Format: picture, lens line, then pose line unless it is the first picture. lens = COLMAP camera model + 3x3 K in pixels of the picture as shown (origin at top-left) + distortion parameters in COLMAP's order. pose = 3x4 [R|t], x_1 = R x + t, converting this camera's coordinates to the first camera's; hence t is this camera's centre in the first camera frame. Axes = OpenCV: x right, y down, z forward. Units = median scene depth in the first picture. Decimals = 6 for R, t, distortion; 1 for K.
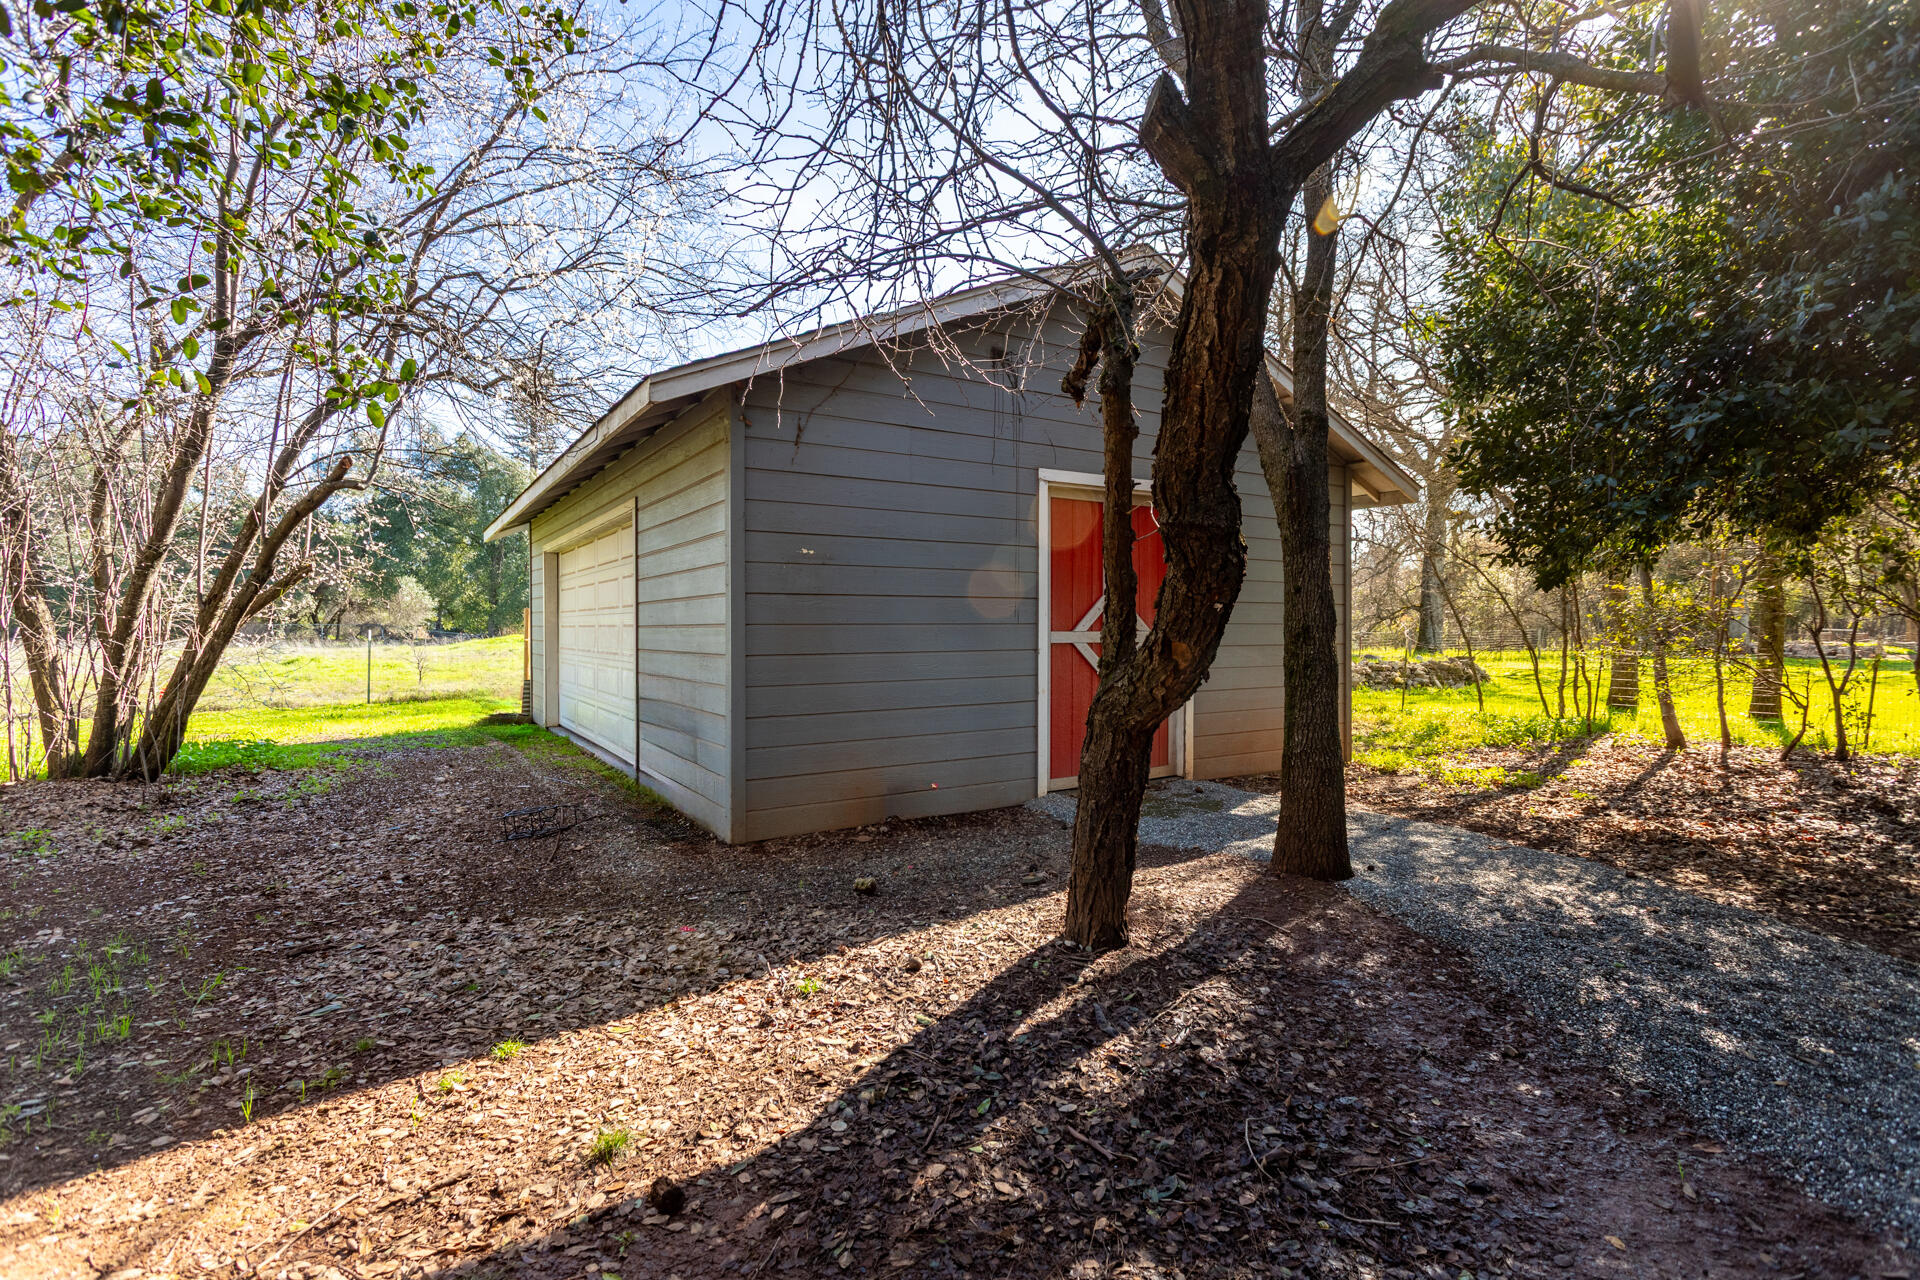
lens RADIAL K [[865.6, 0, 960.0], [0, 865.6, 640.0], [0, 0, 1]] dist [0.000895, -0.000070]
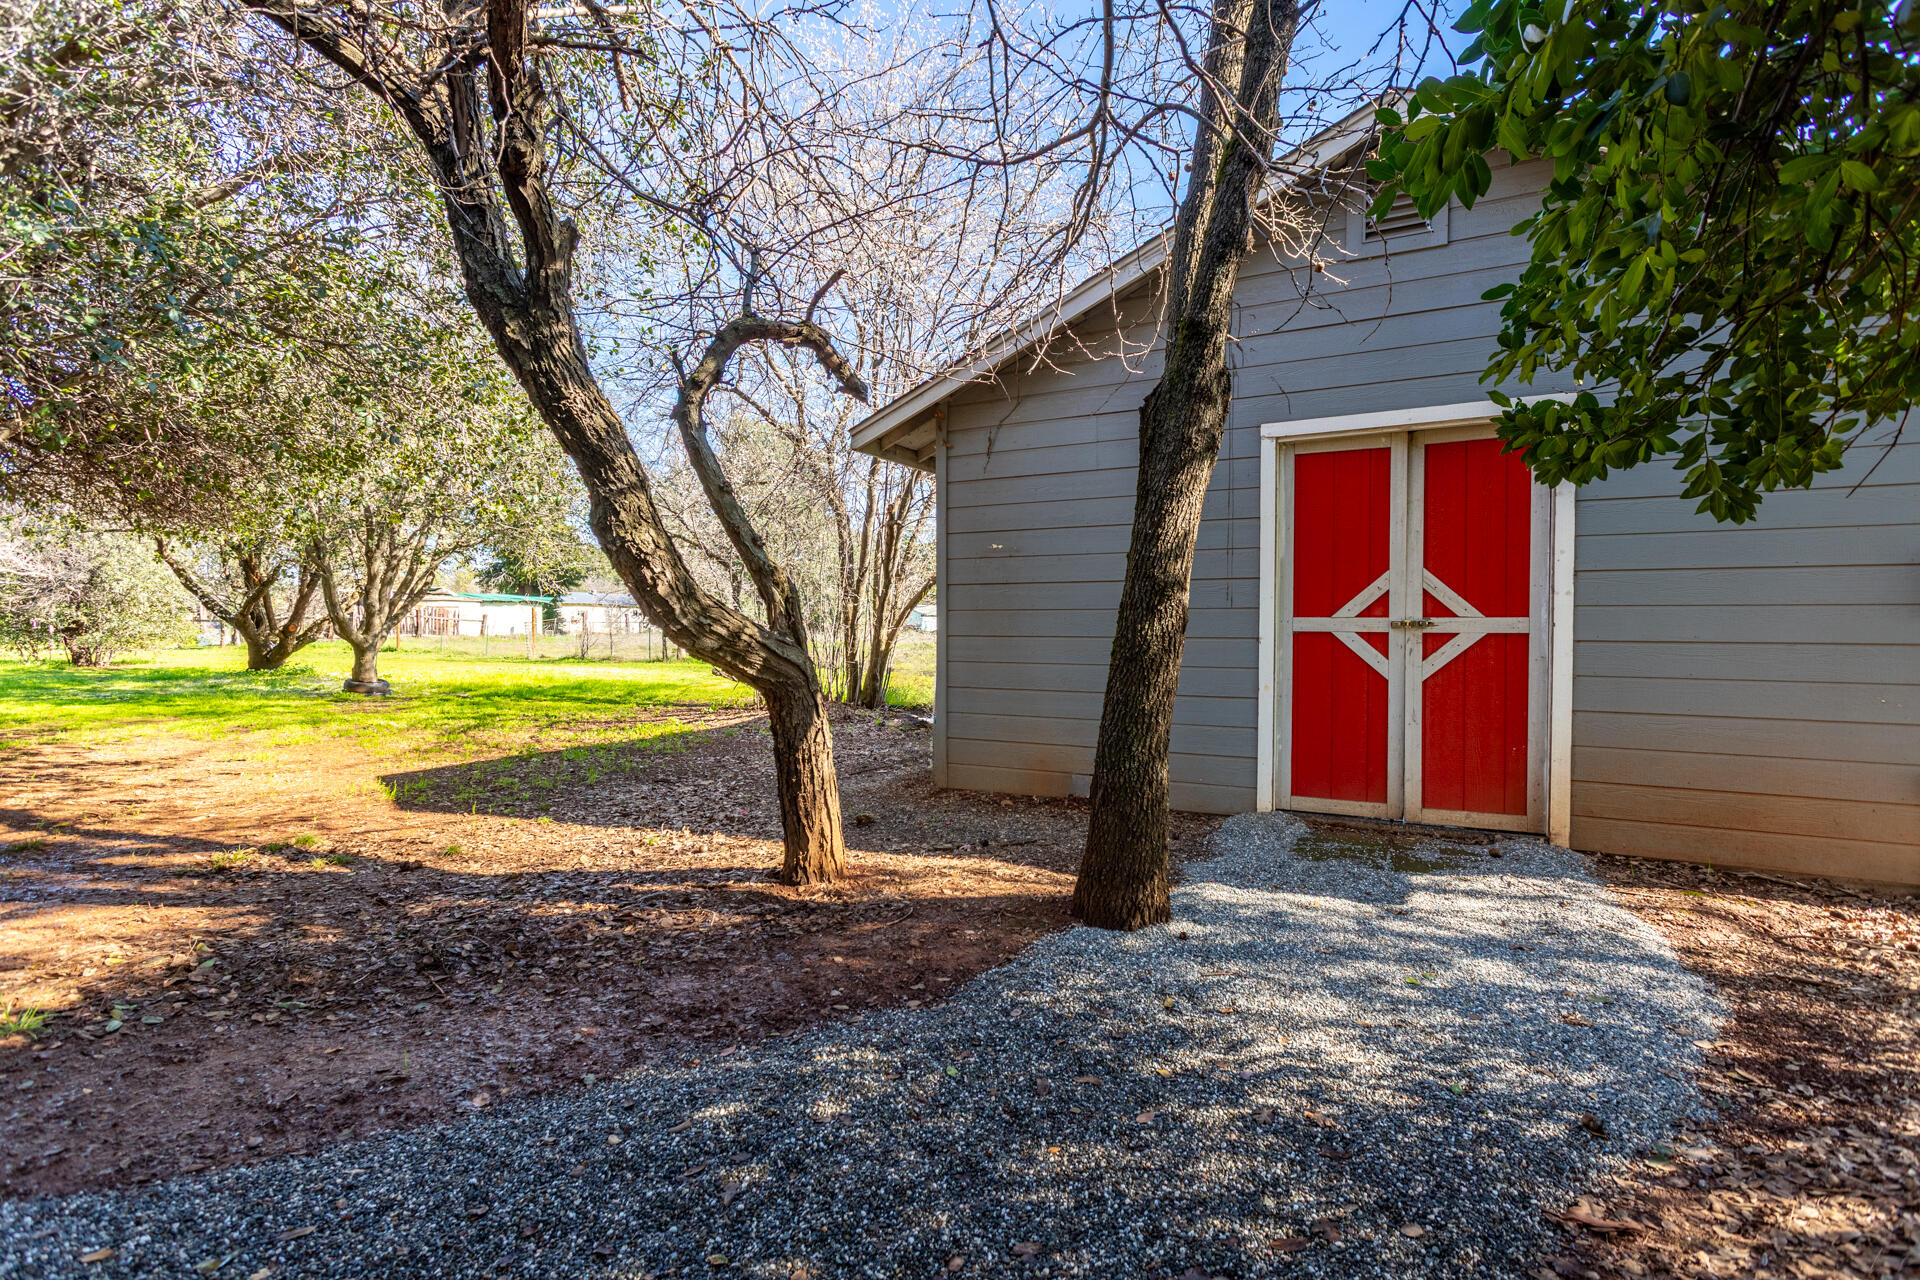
lens RADIAL K [[865.6, 0, 960.0], [0, 865.6, 640.0], [0, 0, 1]] dist [0.000895, -0.000070]
pose [[0.522543, 0.023373, -0.852292, 1.178249], [-0.014978, 0.999722, 0.018233, 0.002498], [0.852481, 0.003238, 0.522748, 0.540840]]
